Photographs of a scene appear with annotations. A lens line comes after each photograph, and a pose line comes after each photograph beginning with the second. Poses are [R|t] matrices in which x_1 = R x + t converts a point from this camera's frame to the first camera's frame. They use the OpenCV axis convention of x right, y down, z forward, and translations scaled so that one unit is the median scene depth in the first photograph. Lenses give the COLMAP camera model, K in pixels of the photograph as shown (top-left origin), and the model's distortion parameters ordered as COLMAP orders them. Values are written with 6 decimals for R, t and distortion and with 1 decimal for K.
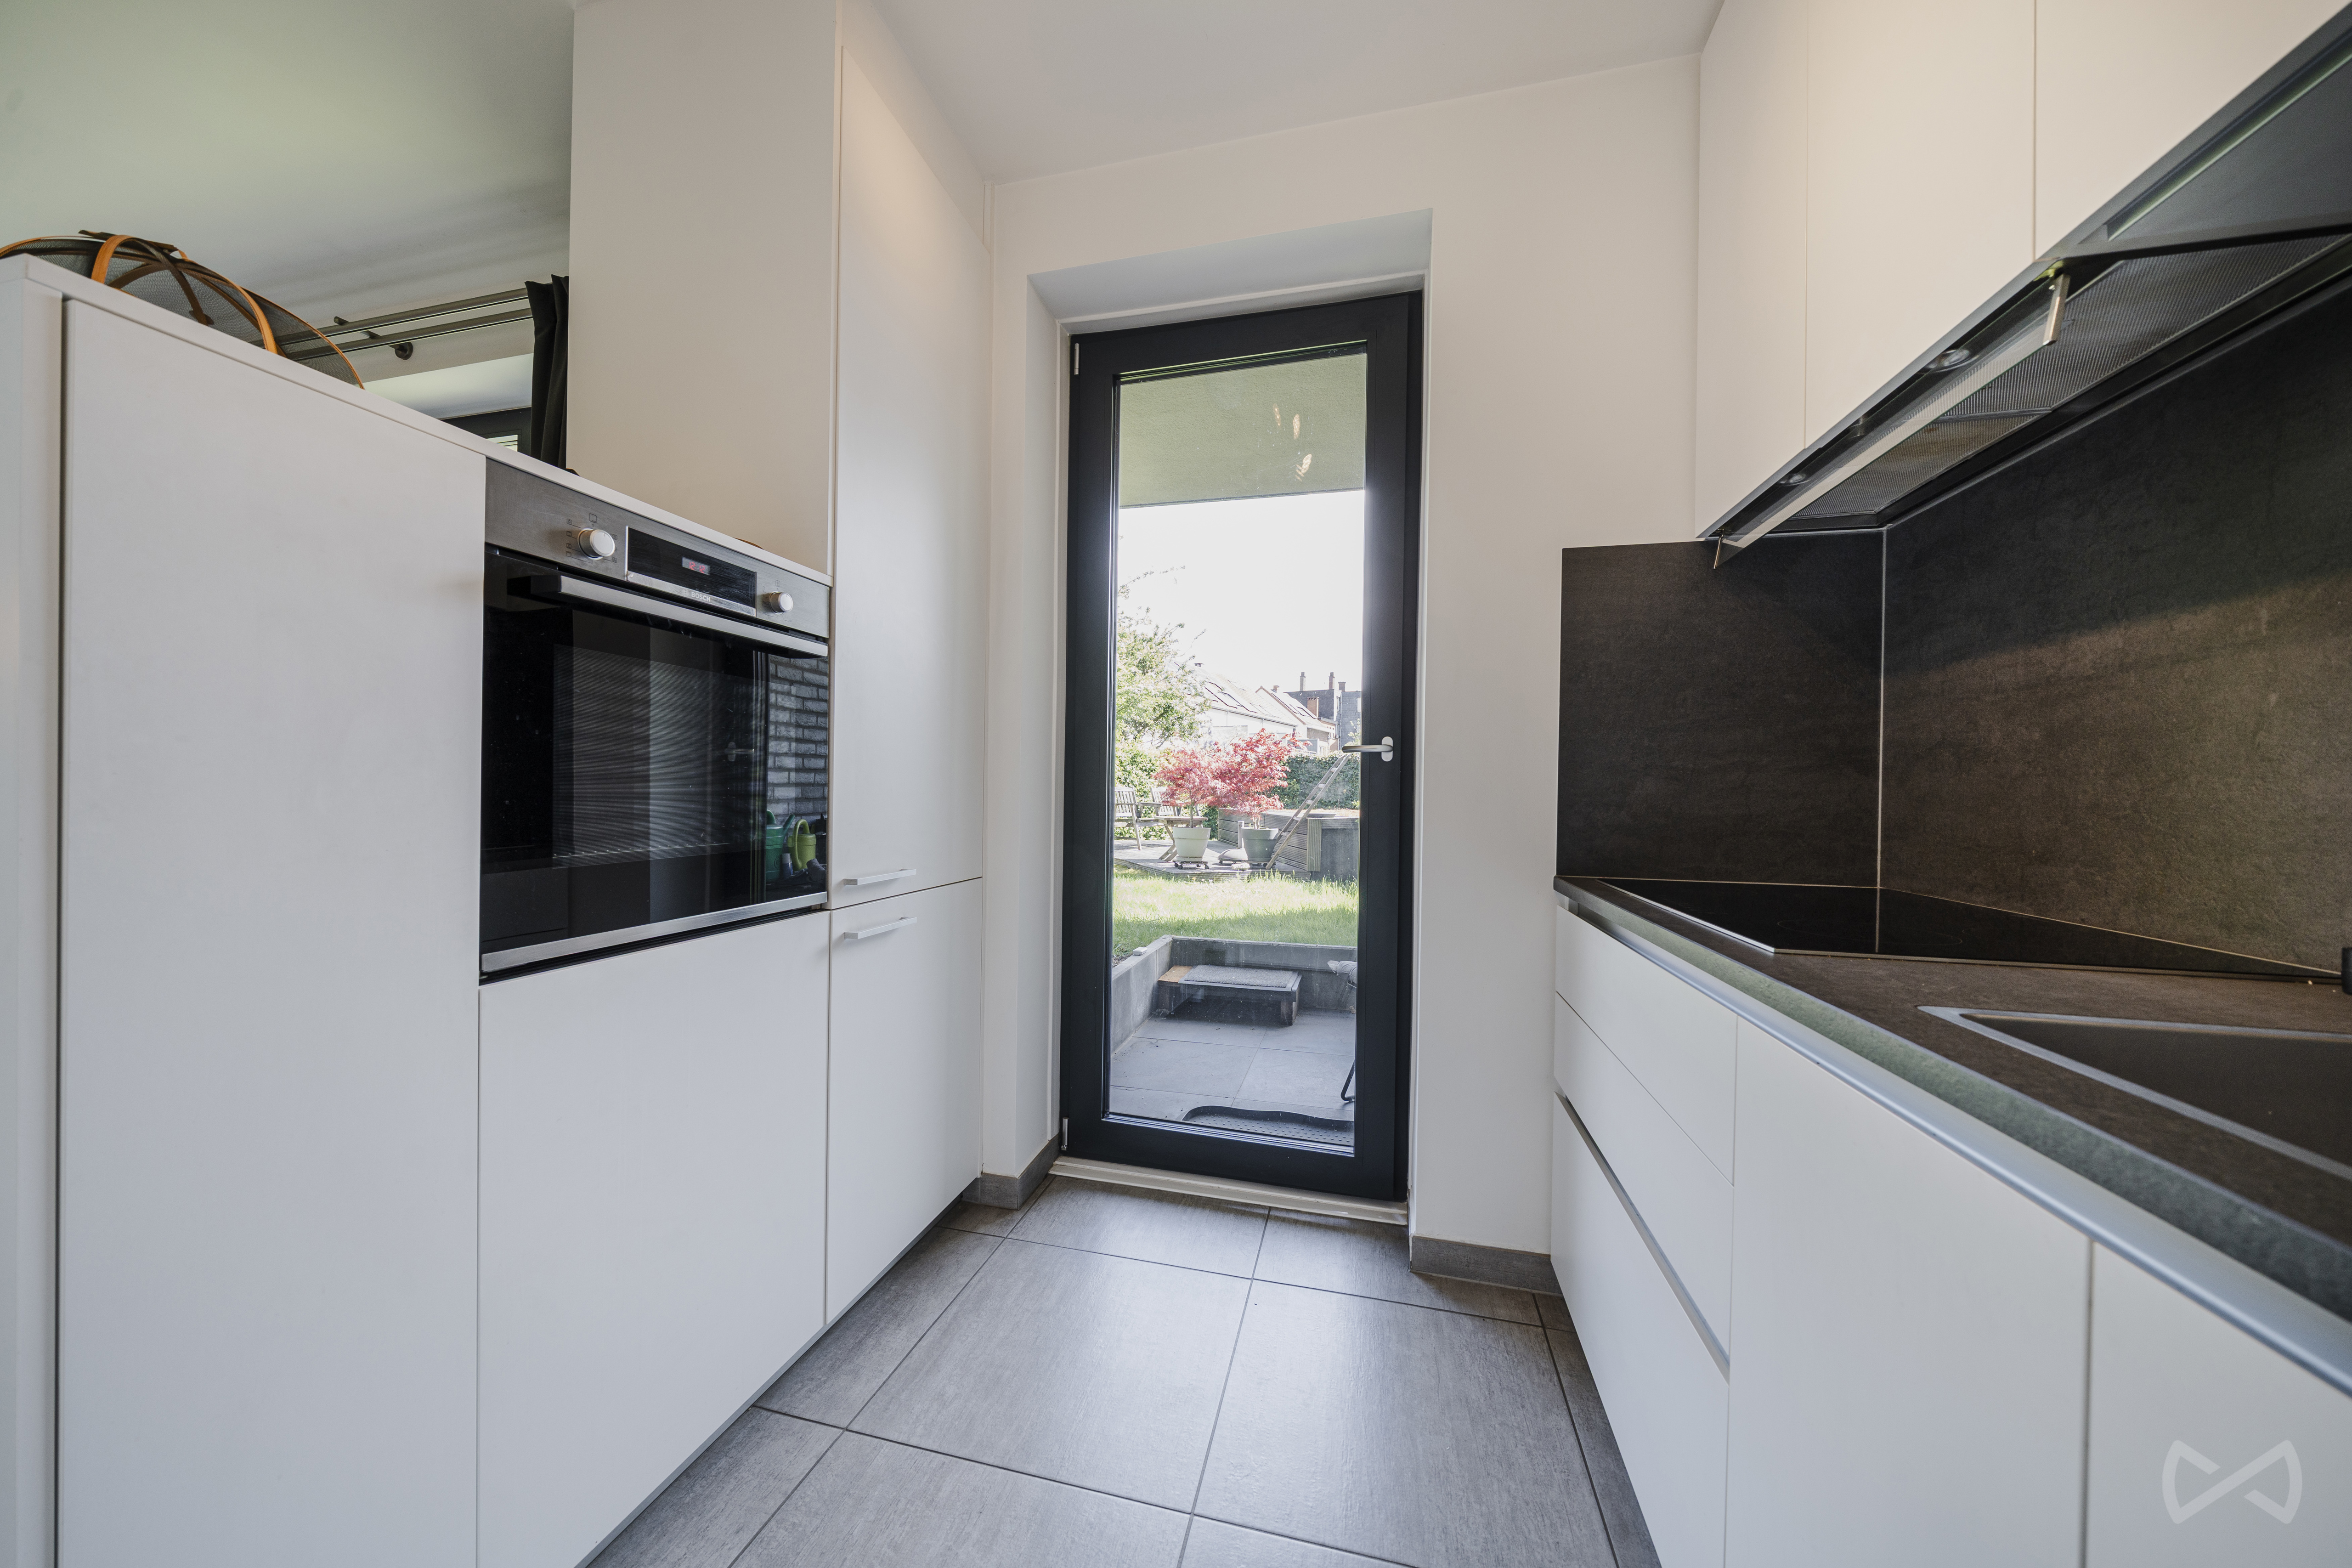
lens RADIAL K [[791.5, 0, 1174.4], [0, 791.5, 794.8], [0, 0, 1]] dist [-0.000104, -0.003412]
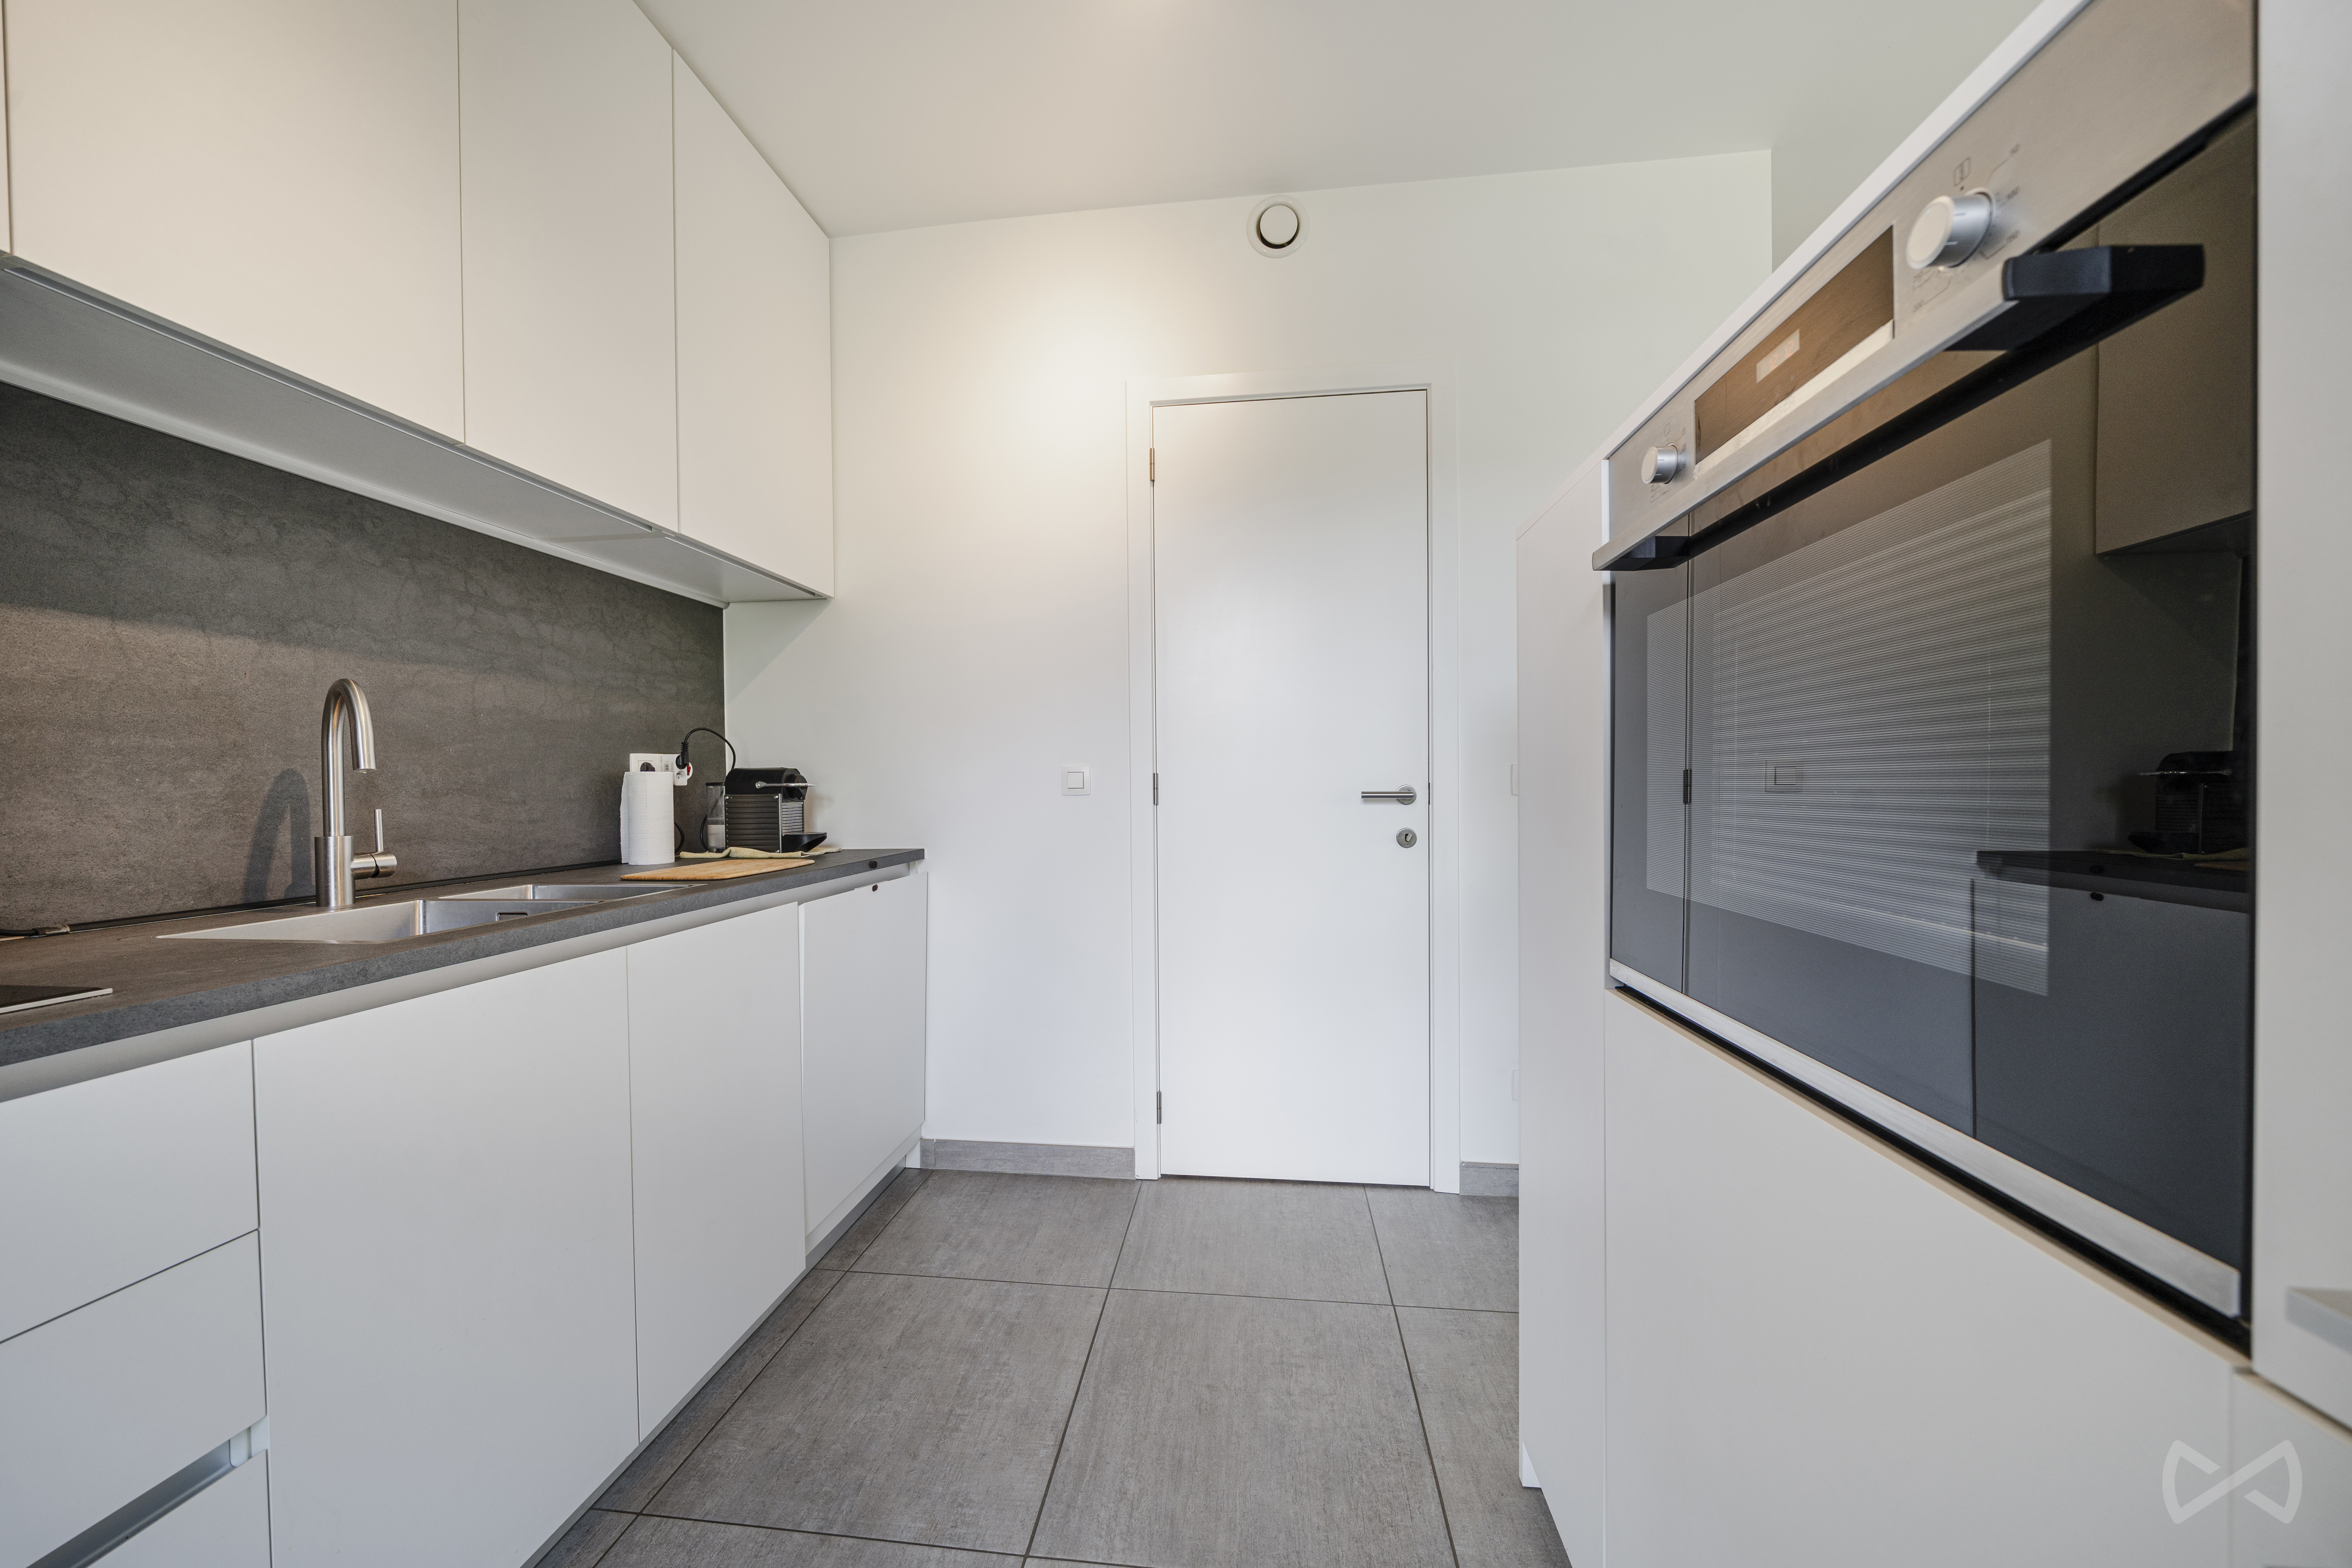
lens RADIAL K [[756.0, 0, 1185.6], [0, 756.0, 795.3], [0, 0, 1]] dist [-0.000838, -0.002843]
pose [[-0.991344, -0.002466, -0.131264, -0.113278], [-0.005020, 0.999804, 0.019128, -0.010932], [0.131191, 0.019622, -0.991163, 0.976500]]
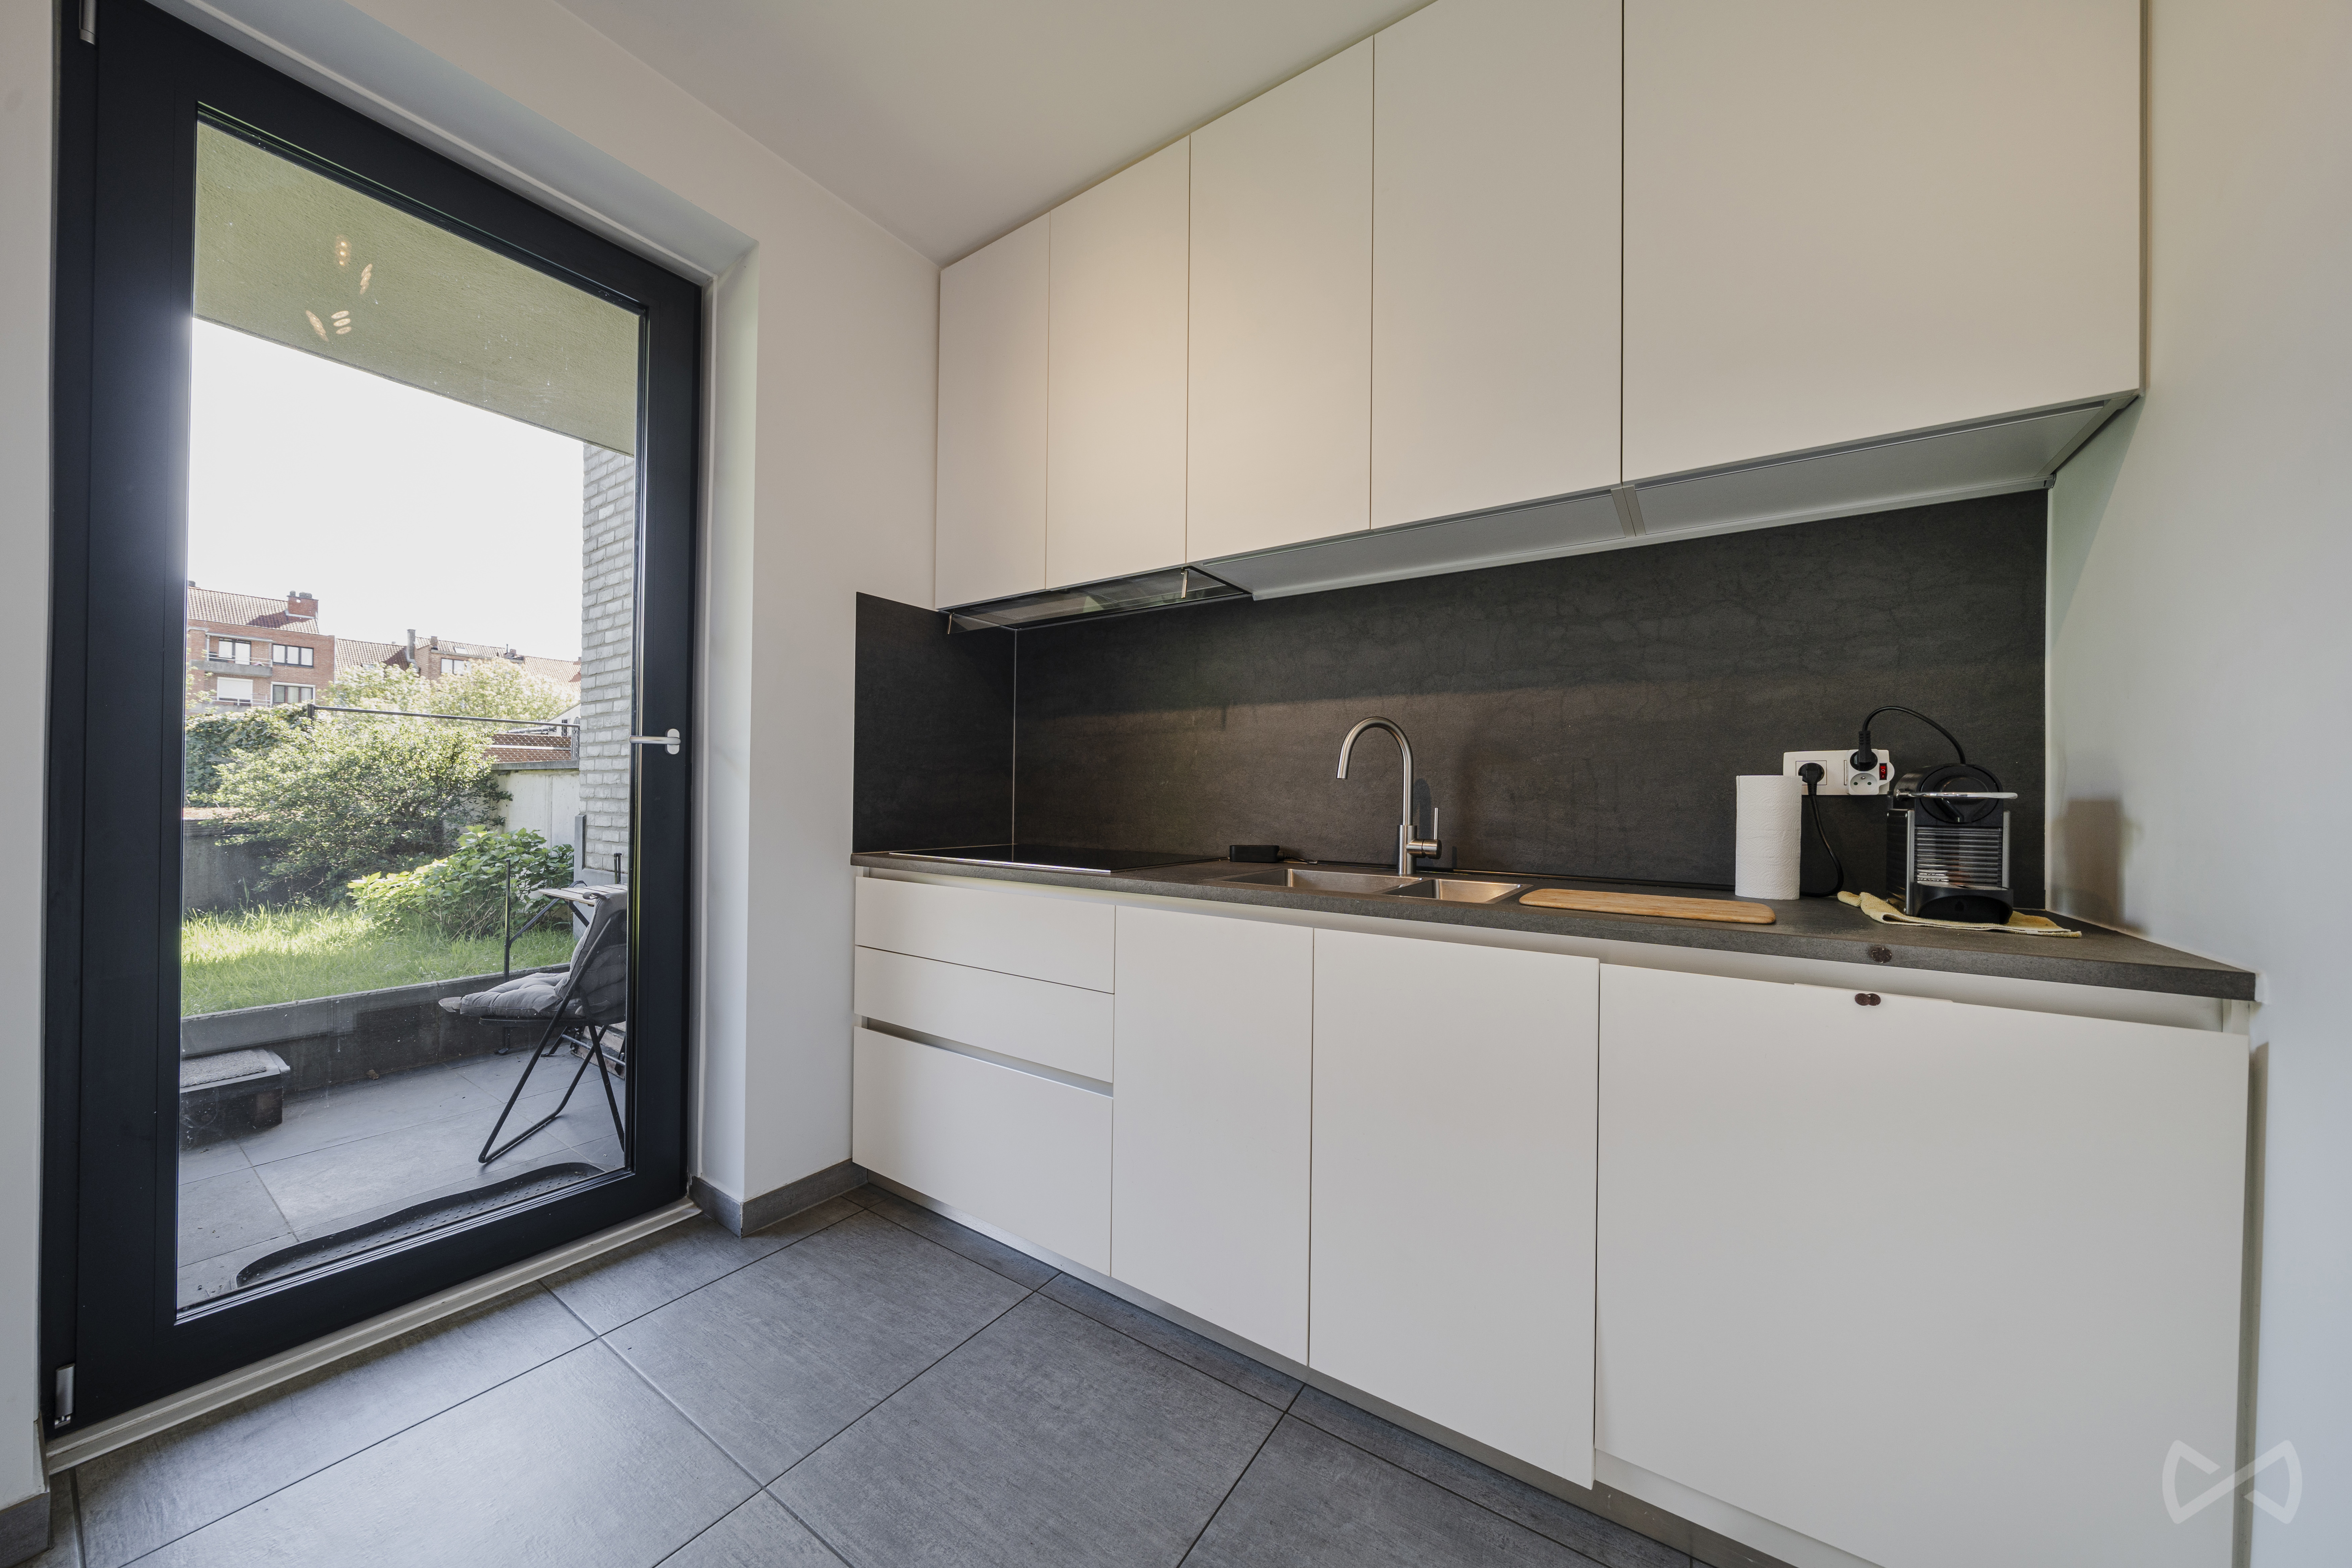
lens RADIAL K [[791.5, 0, 1174.4], [0, 791.5, 794.8], [0, 0, 1]] dist [-0.000104, -0.003412]
pose [[0.333517, -0.010087, 0.942690, -0.524492], [-0.003516, 0.999922, 0.011944, -0.007175], [-0.942737, -0.007297, 0.333456, 0.107377]]
